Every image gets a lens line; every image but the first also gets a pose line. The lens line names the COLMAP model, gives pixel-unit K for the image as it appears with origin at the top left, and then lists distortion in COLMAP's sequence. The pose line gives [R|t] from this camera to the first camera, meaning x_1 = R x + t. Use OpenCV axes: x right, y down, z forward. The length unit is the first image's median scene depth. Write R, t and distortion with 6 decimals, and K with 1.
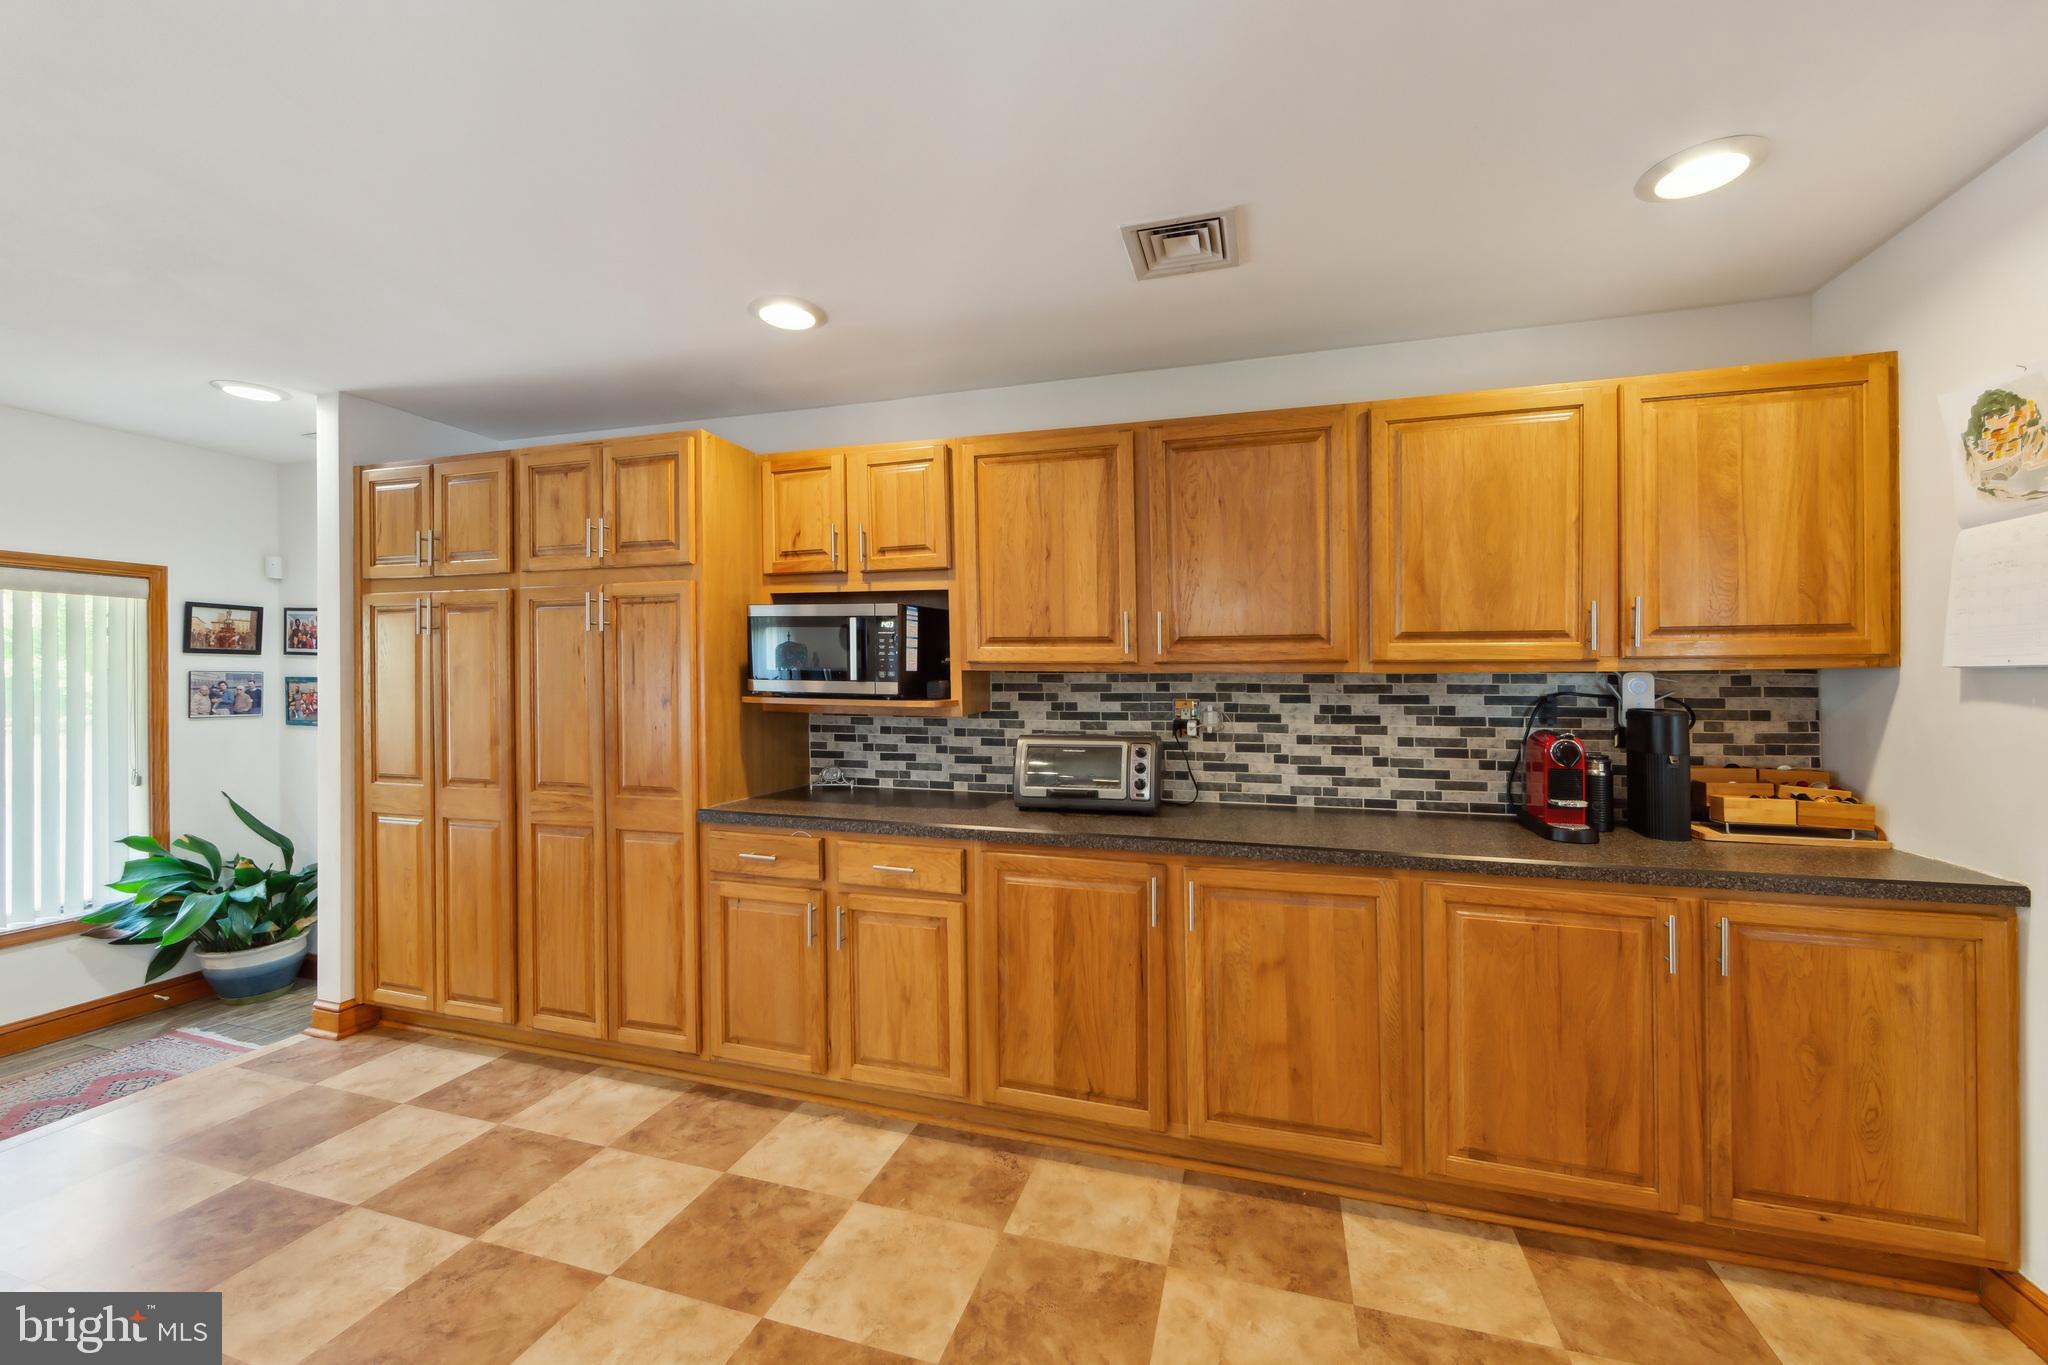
lens RADIAL K [[808.5, 0, 1025.6], [0, 808.5, 661.3], [0, 0, 1]] dist [0.000723, -0.002024]
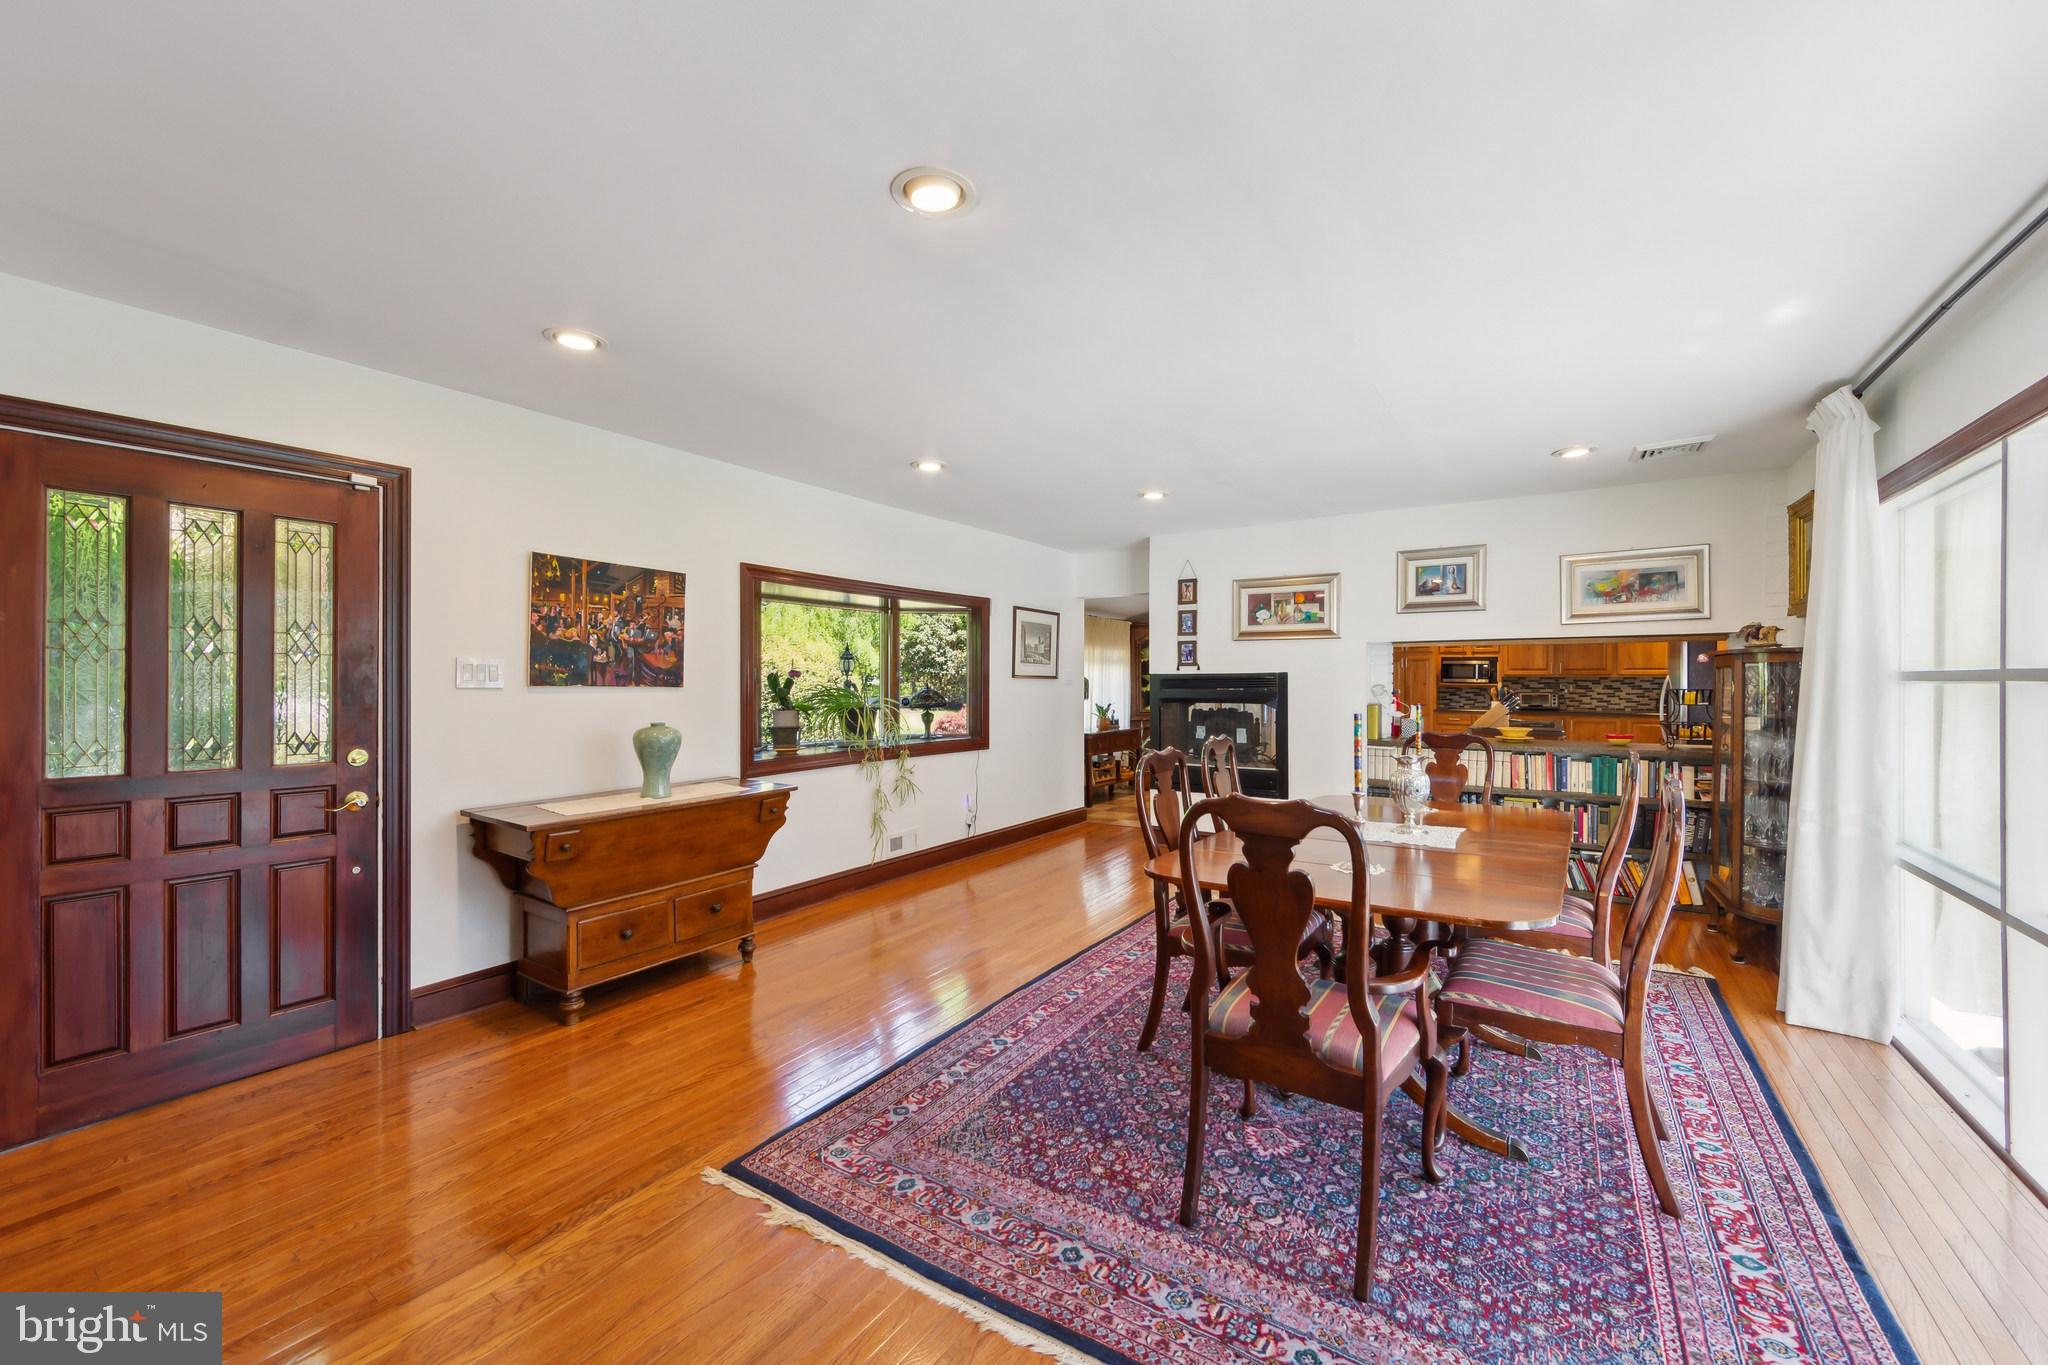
lens RADIAL K [[808.5, 0, 998.1], [0, 808.5, 689.1], [0, 0, 1]] dist [0.000723, -0.002024]
pose [[0.956197, 0.002531, -0.292714, -1.379930], [0.008316, 0.999324, 0.035806, -0.097910], [0.292607, -0.036672, 0.955529, -3.835985]]
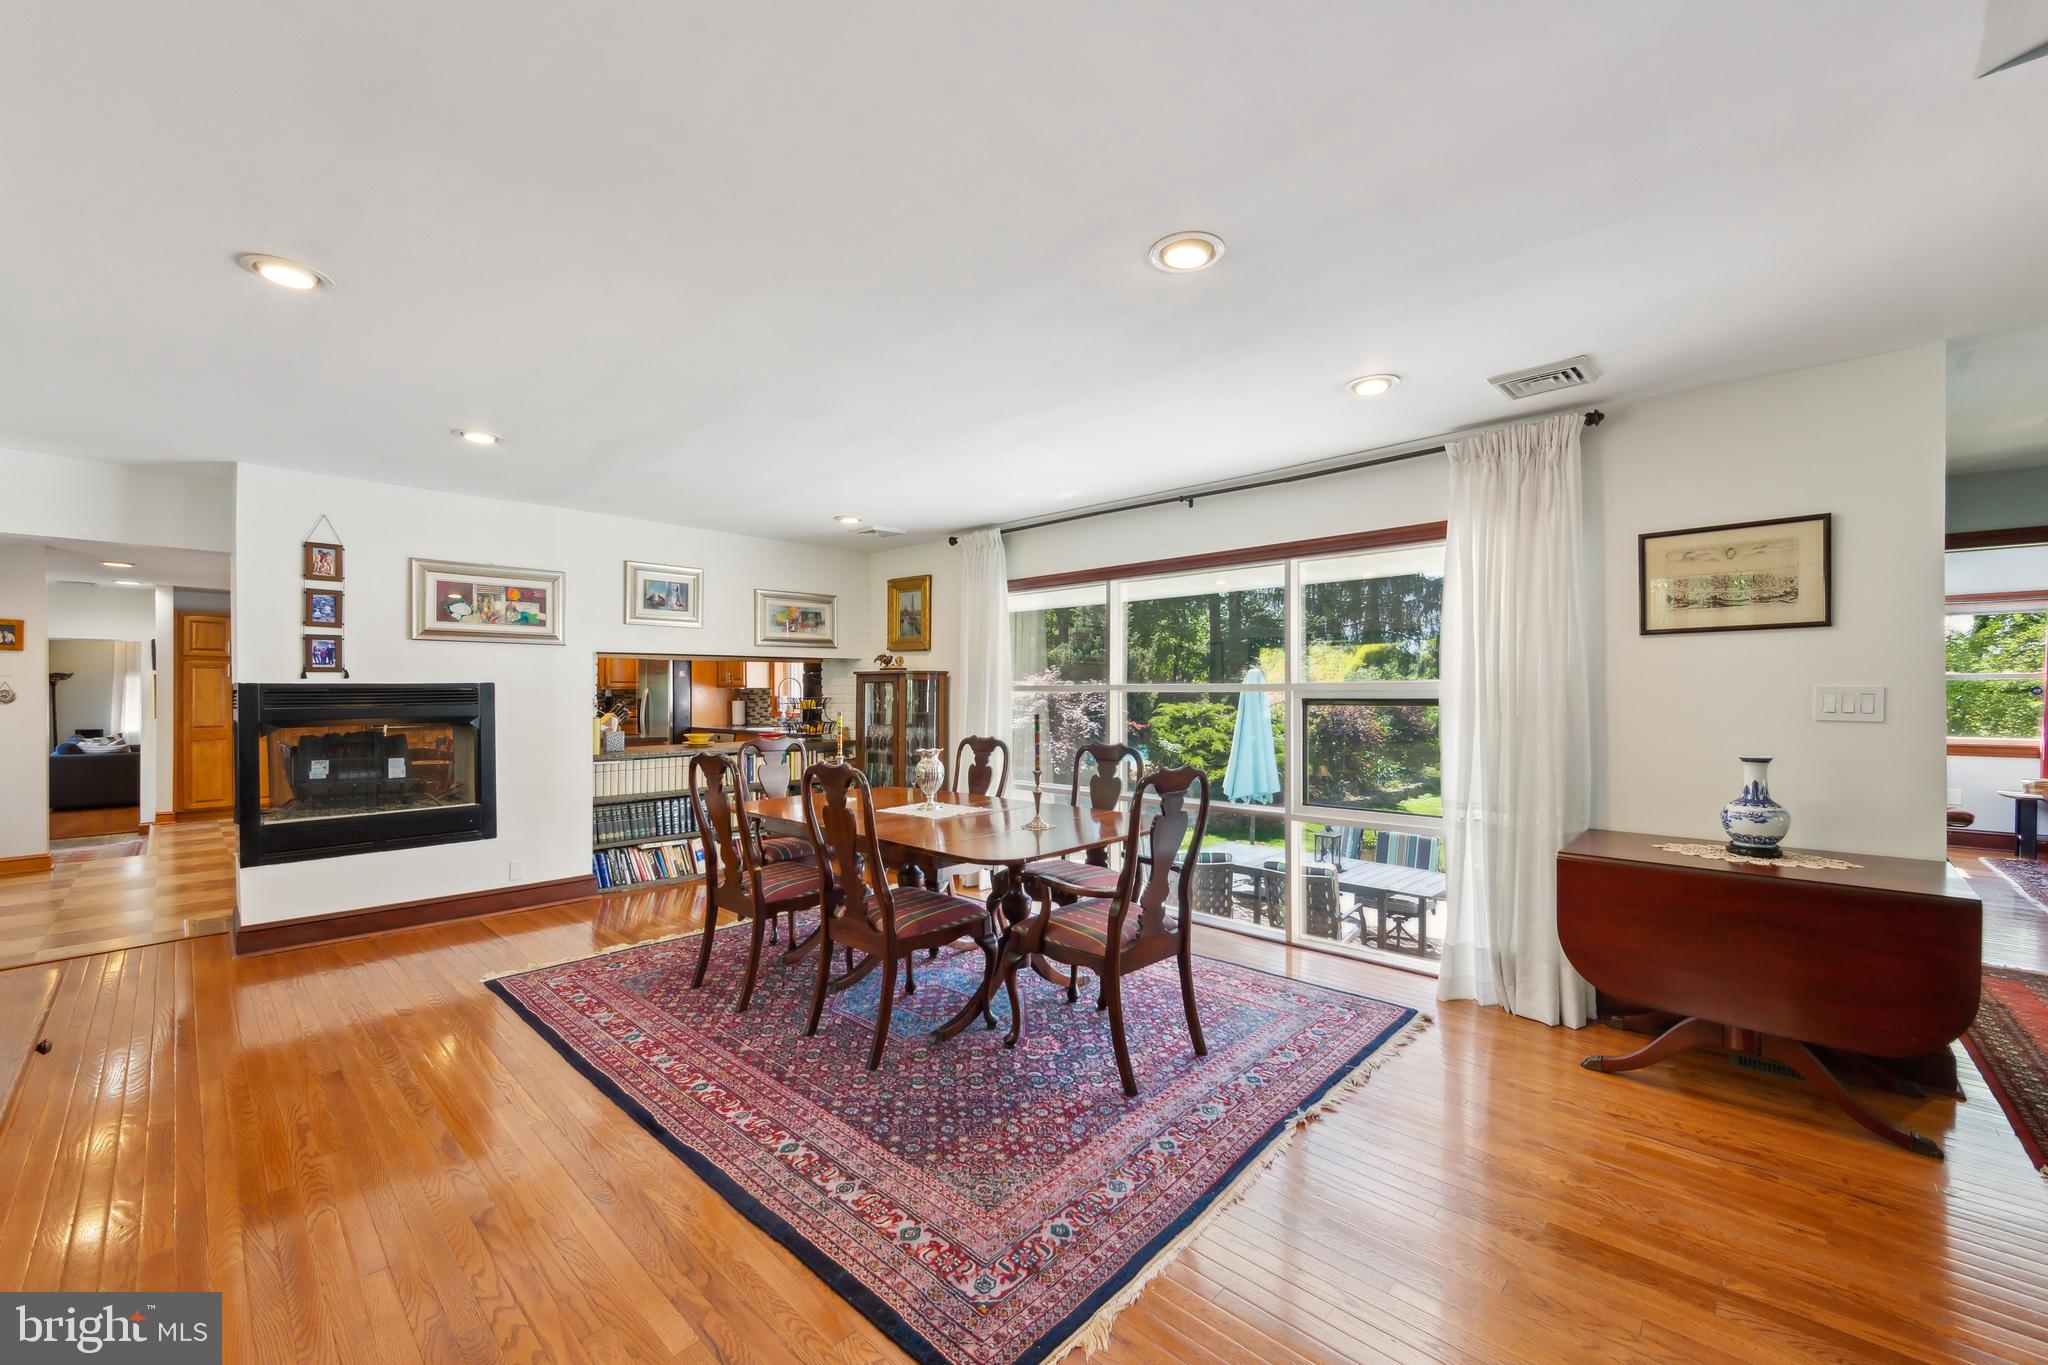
lens RADIAL K [[808.5, 0, 1063.3], [0, 808.5, 695.0], [0, 0, 1]] dist [0.000723, -0.002024]
pose [[0.416186, -0.008914, 0.909236, -2.434055], [-0.018155, 0.999671, 0.018111, -0.086433], [-0.909098, -0.024045, 0.415887, -3.389863]]
